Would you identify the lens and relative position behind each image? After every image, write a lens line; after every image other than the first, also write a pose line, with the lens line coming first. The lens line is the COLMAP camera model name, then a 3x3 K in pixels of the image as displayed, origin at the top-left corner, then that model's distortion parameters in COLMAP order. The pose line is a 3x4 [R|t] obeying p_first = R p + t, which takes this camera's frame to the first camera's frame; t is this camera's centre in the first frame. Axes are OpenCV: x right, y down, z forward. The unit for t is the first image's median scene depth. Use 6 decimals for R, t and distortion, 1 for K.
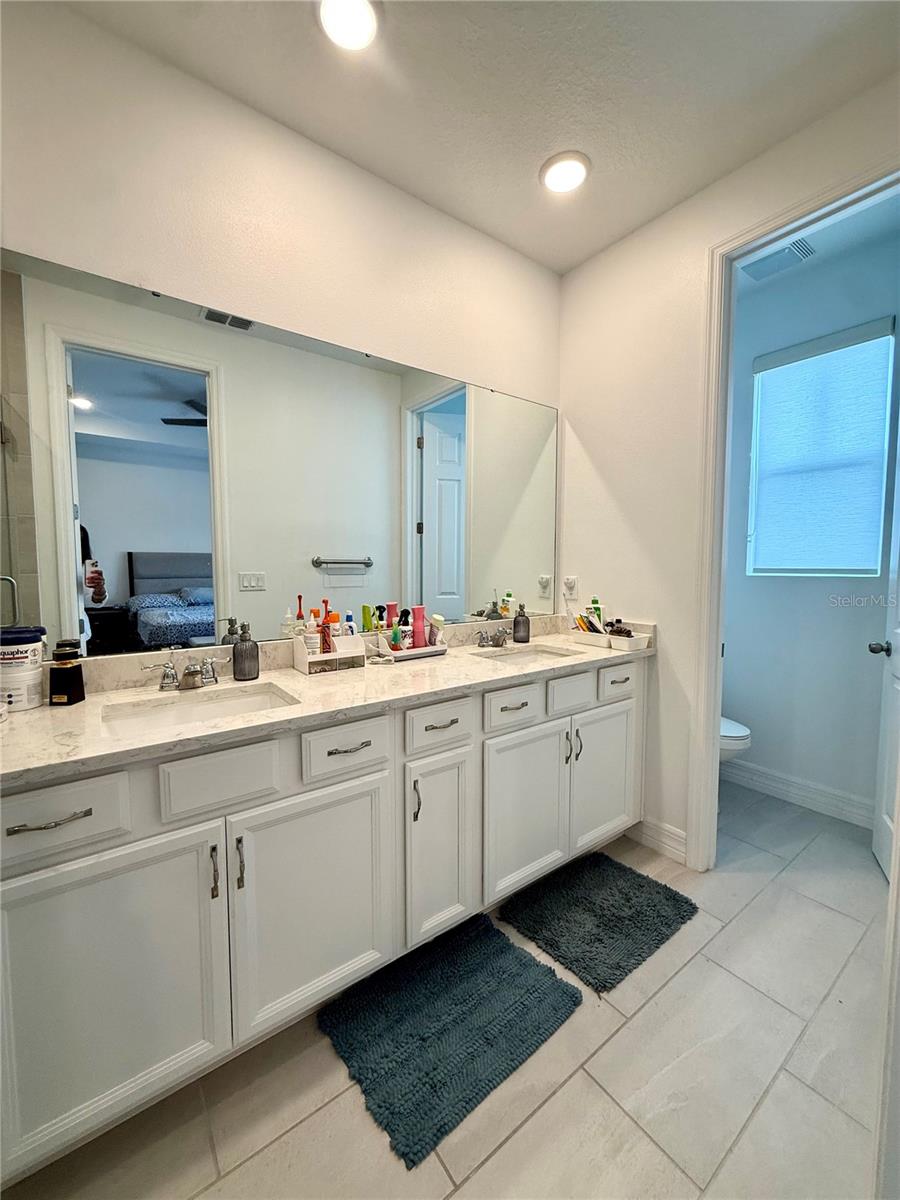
lens RADIAL K [[482.4, 0, 448.8], [0, 482.4, 597.1], [0, 0, 1]] dist [-0.000026, 0.000748]
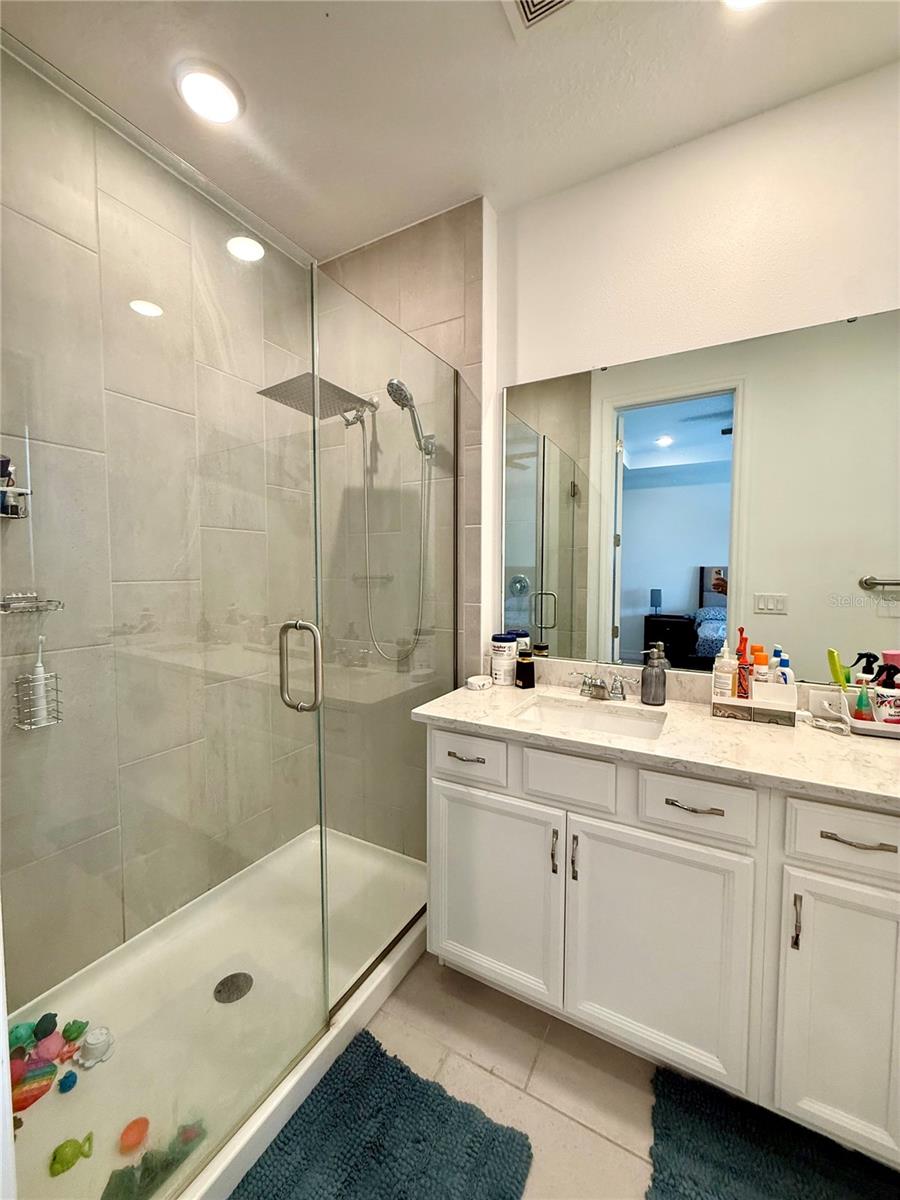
lens RADIAL K [[482.4, 0, 448.8], [0, 482.4, 597.1], [0, 0, 1]] dist [-0.000026, 0.000748]
pose [[0.401634, 0.051061, -0.914376, 0.399041], [-0.064412, 0.997547, 0.027413, -0.068891], [0.913532, 0.047887, 0.403938, 0.197701]]
